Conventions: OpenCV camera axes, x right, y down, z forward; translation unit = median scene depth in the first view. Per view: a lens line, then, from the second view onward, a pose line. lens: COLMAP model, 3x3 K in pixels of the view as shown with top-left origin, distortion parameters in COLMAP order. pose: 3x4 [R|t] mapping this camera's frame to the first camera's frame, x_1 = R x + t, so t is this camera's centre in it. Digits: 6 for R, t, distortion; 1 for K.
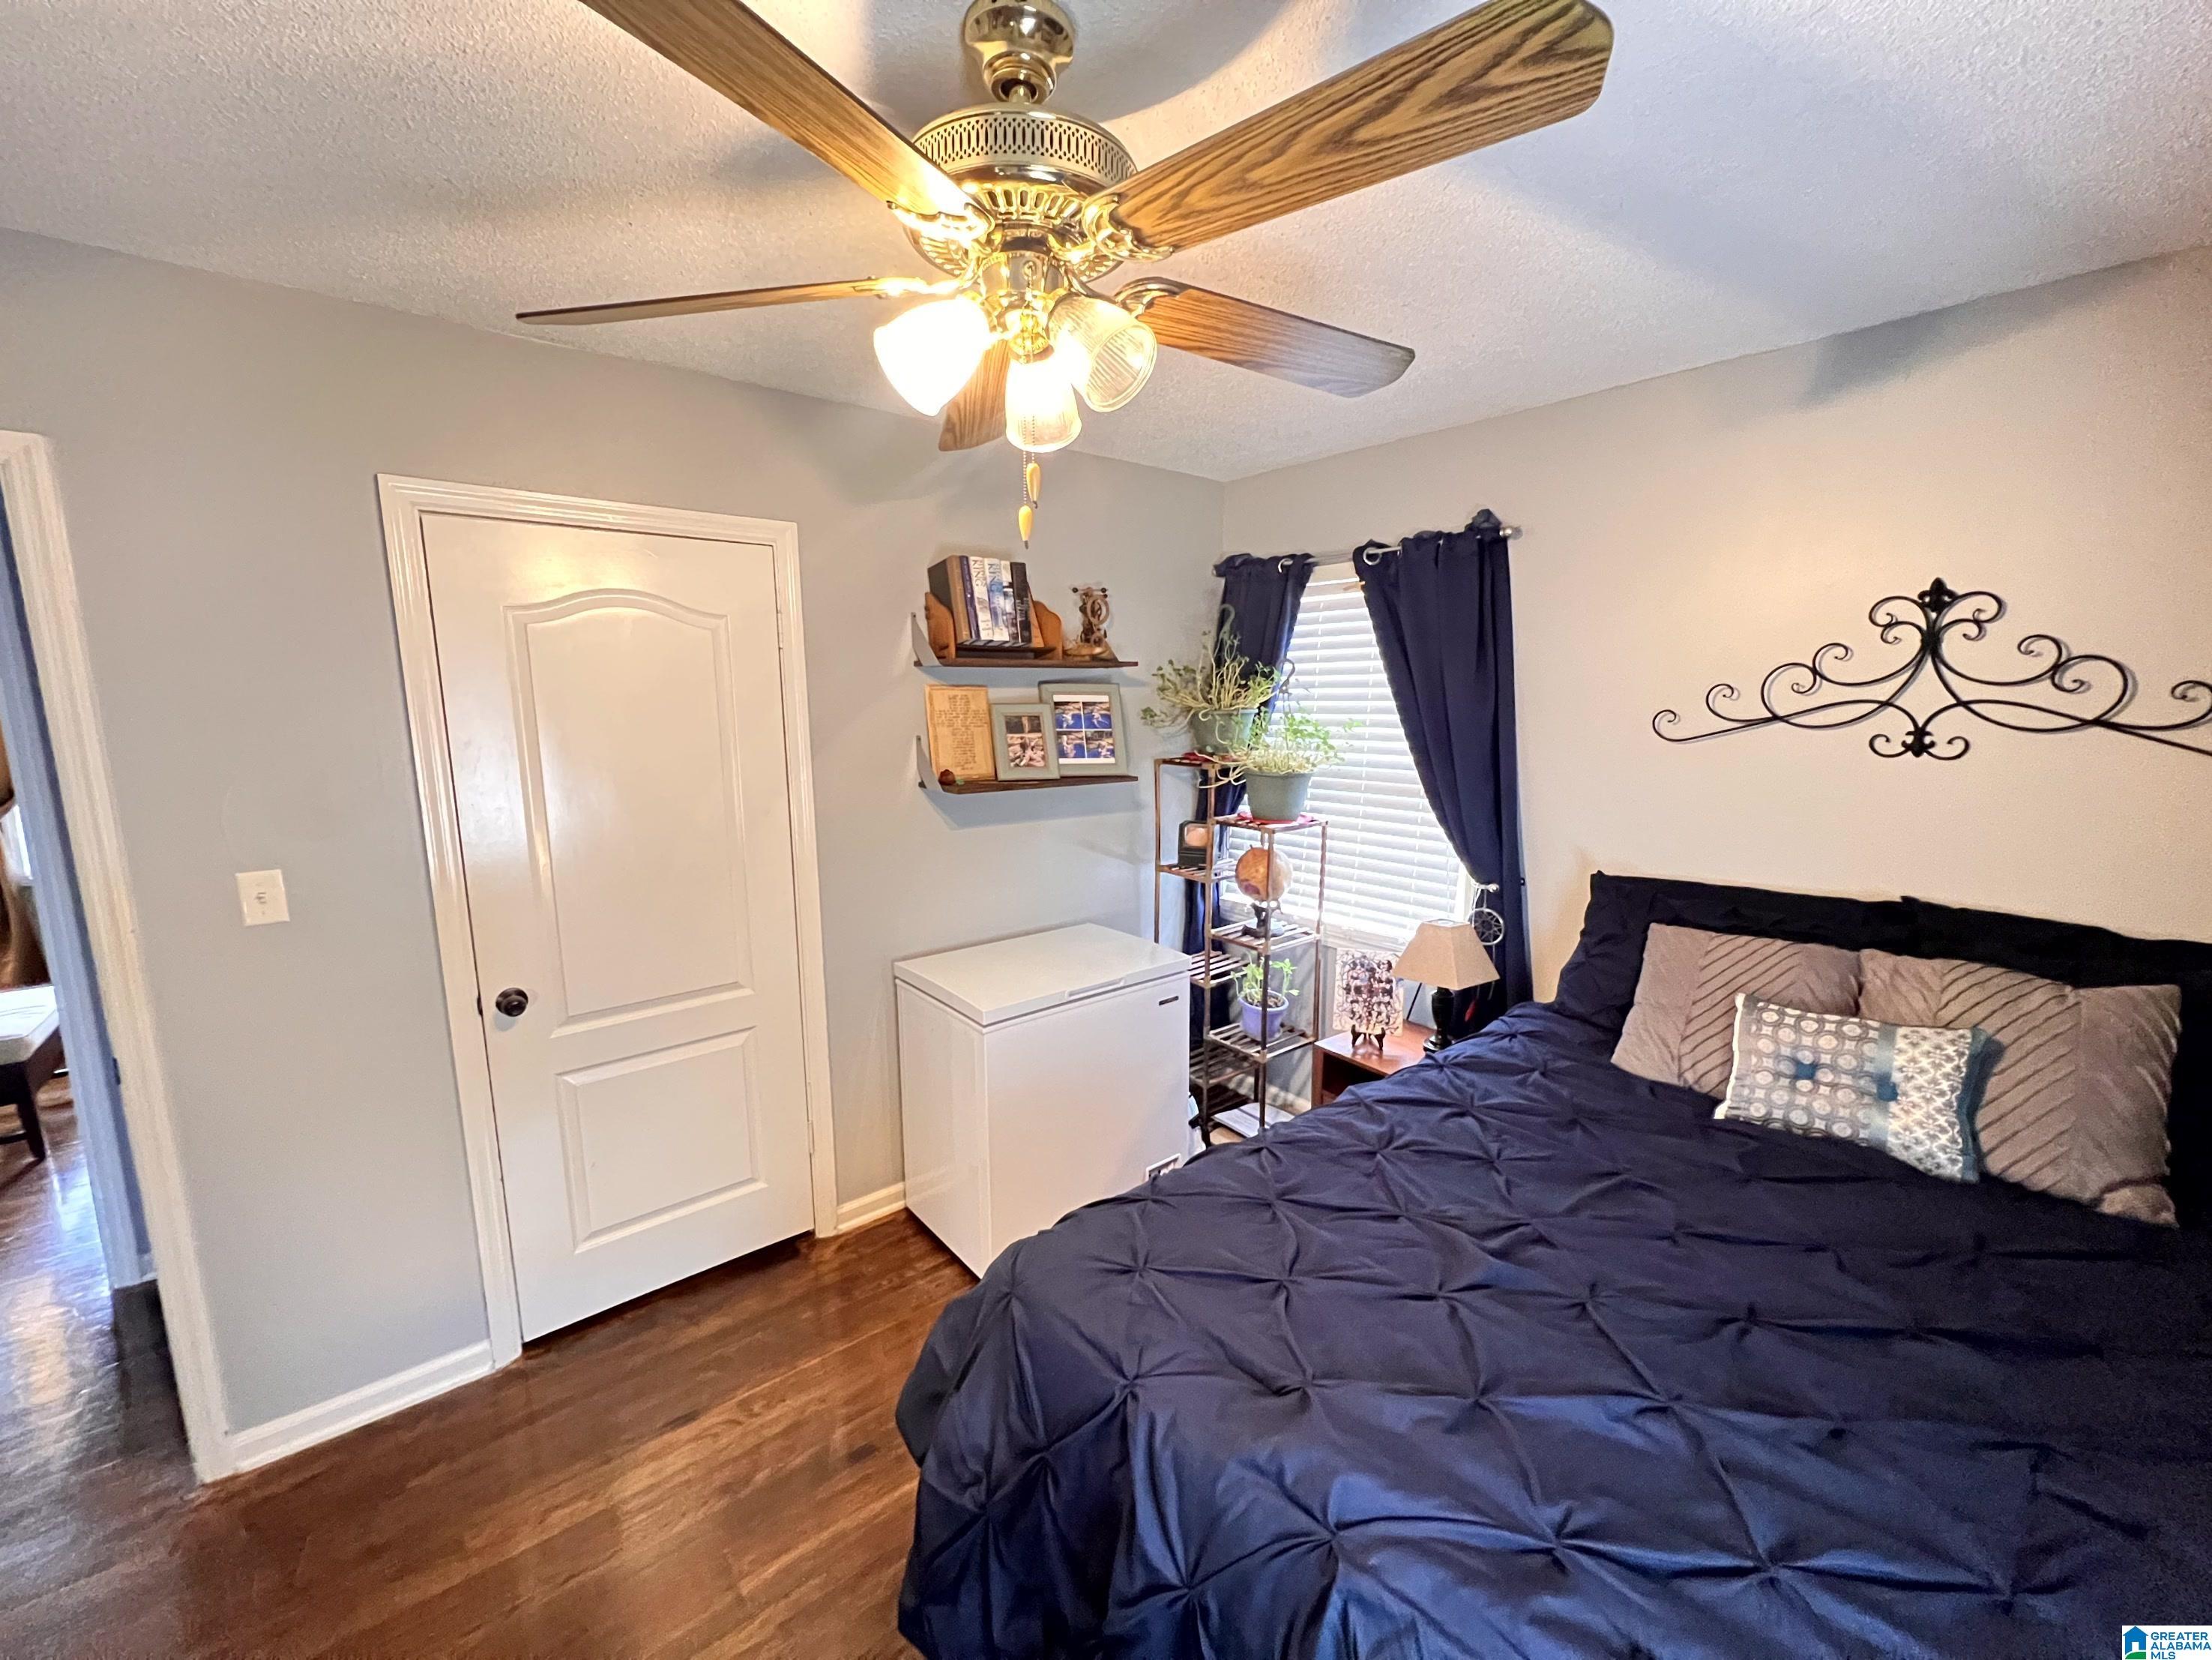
lens RADIAL K [[886.3, 0, 1105.7], [0, 886.3, 824.6], [0, 0, 1]] dist [-0.003029, 0.000104]
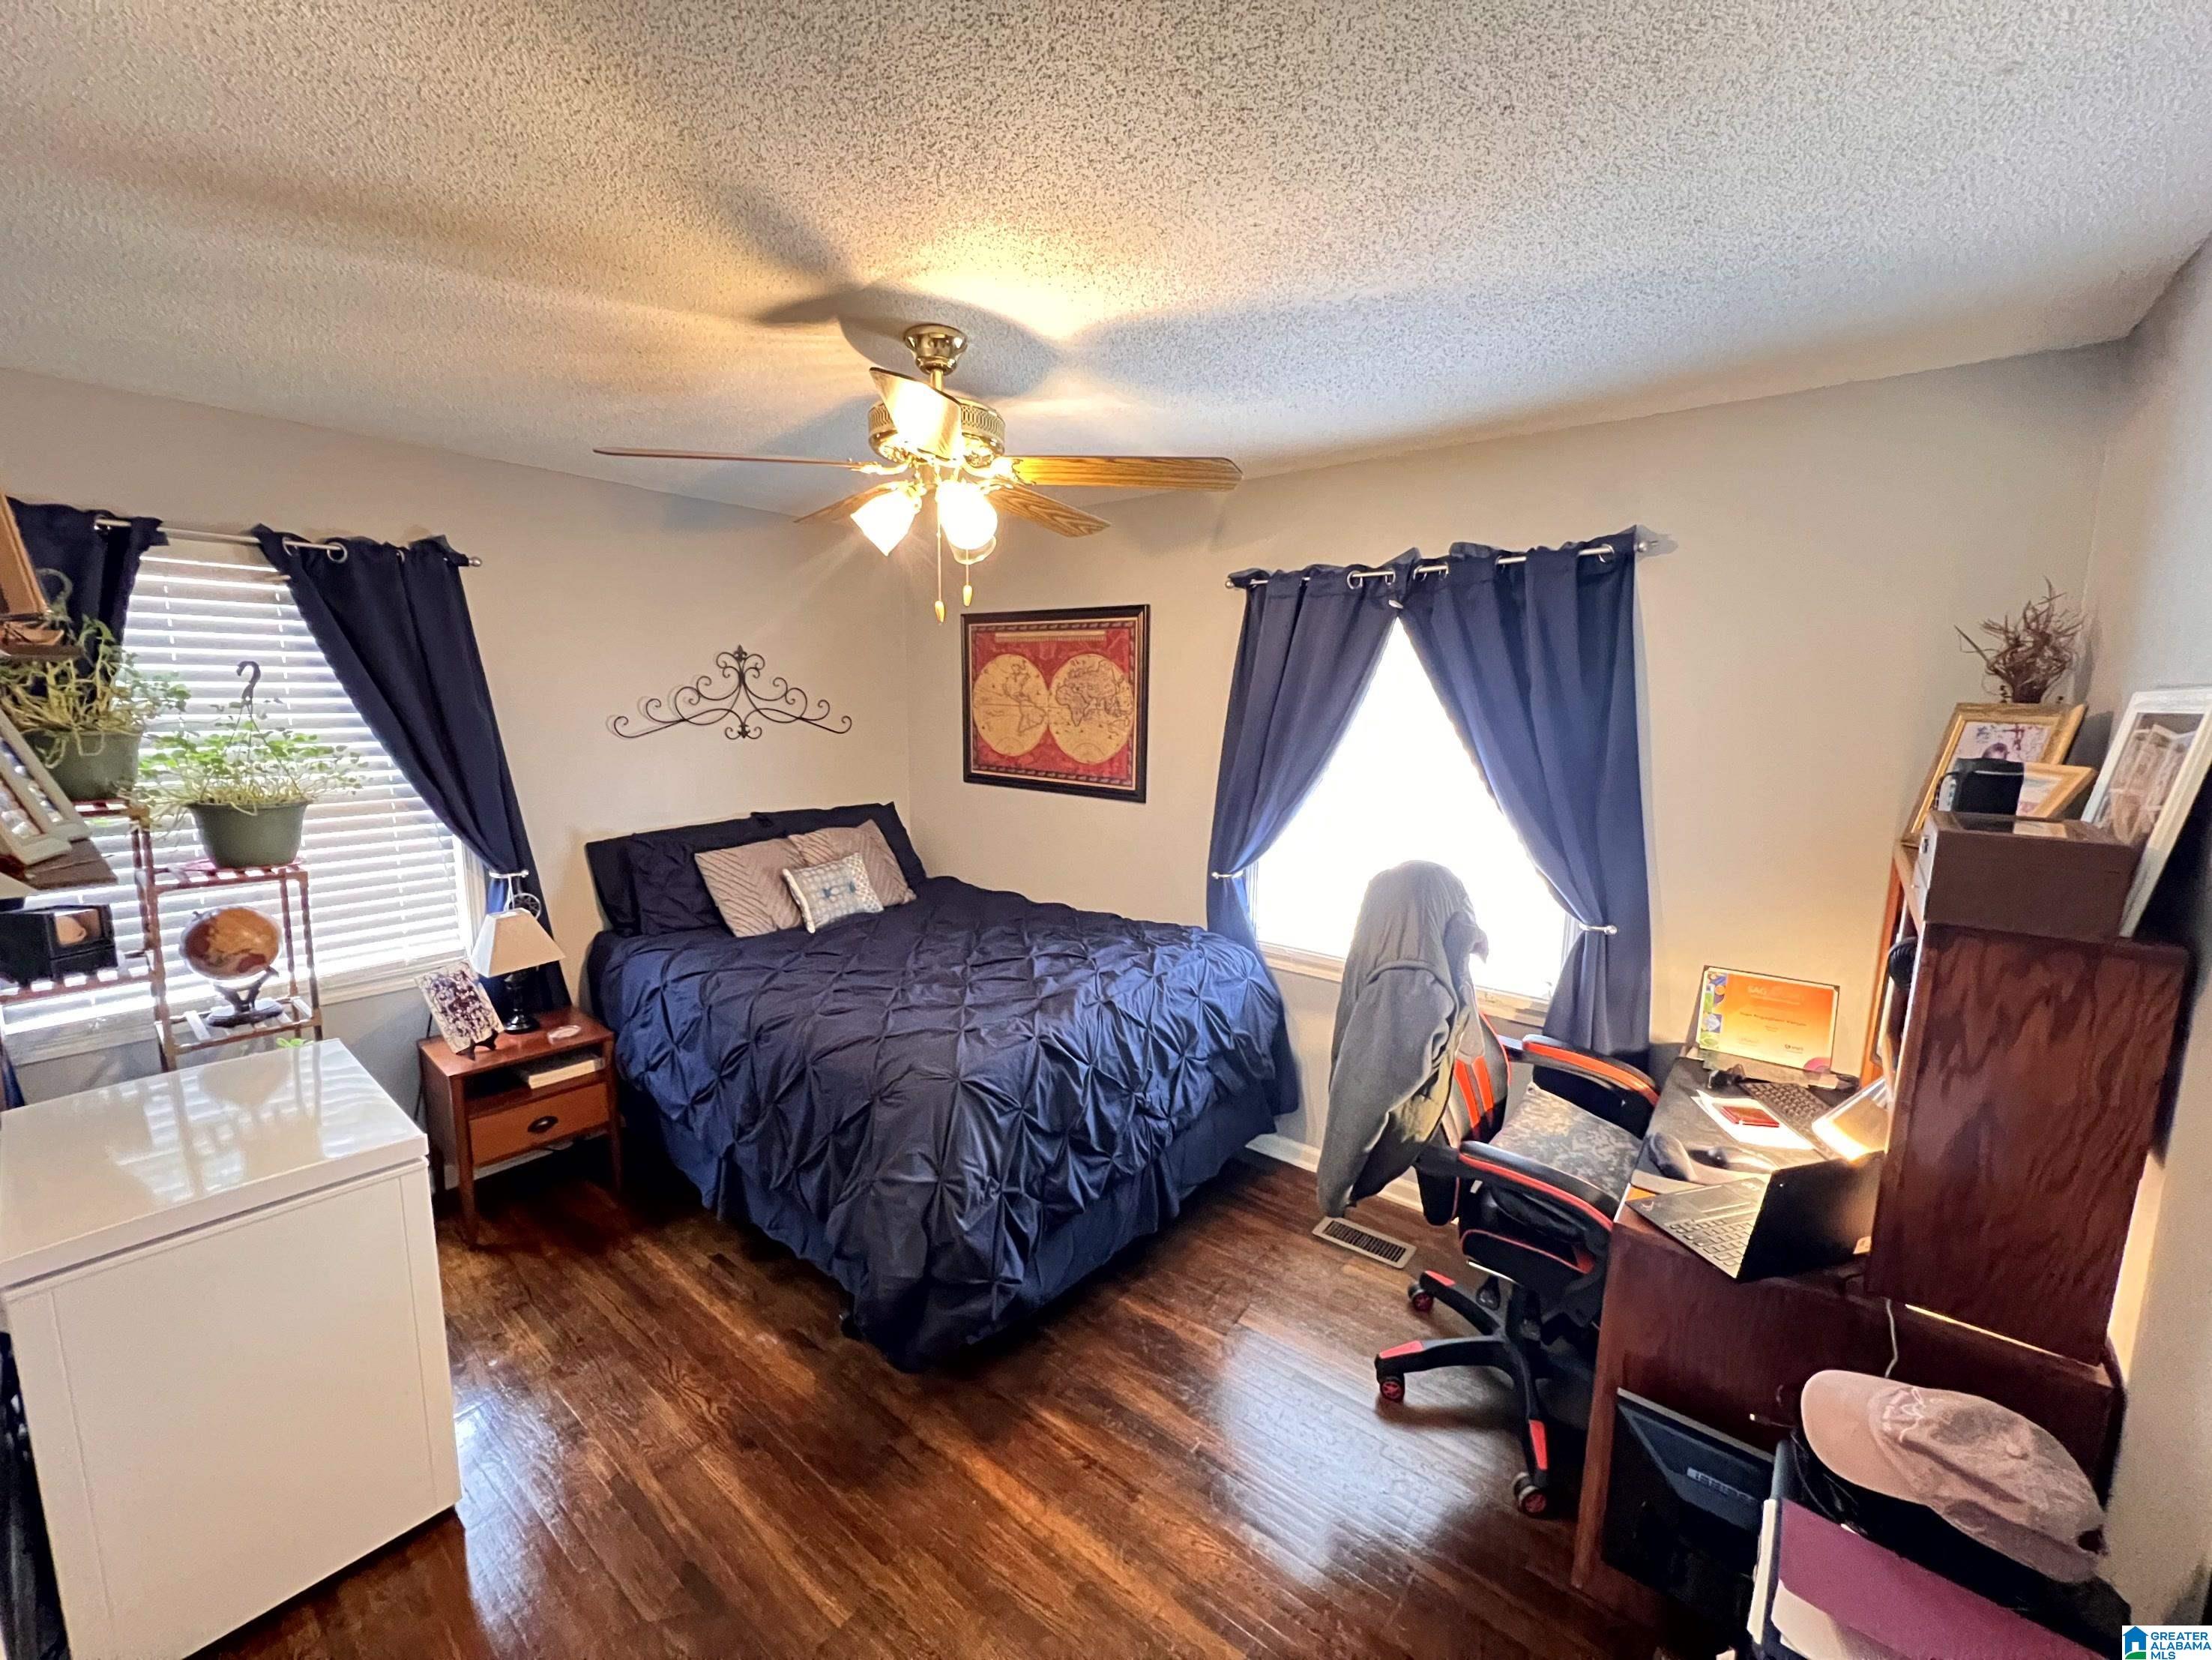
lens RADIAL K [[886.3, 0, 1103.6], [0, 886.3, 823.6], [0, 0, 1]] dist [-0.003029, 0.000104]
pose [[-0.202034, -0.136319, 0.969845, -1.090448], [0.134850, 0.976962, 0.165411, -0.107669], [-0.970050, 0.164202, -0.178997, 0.620224]]
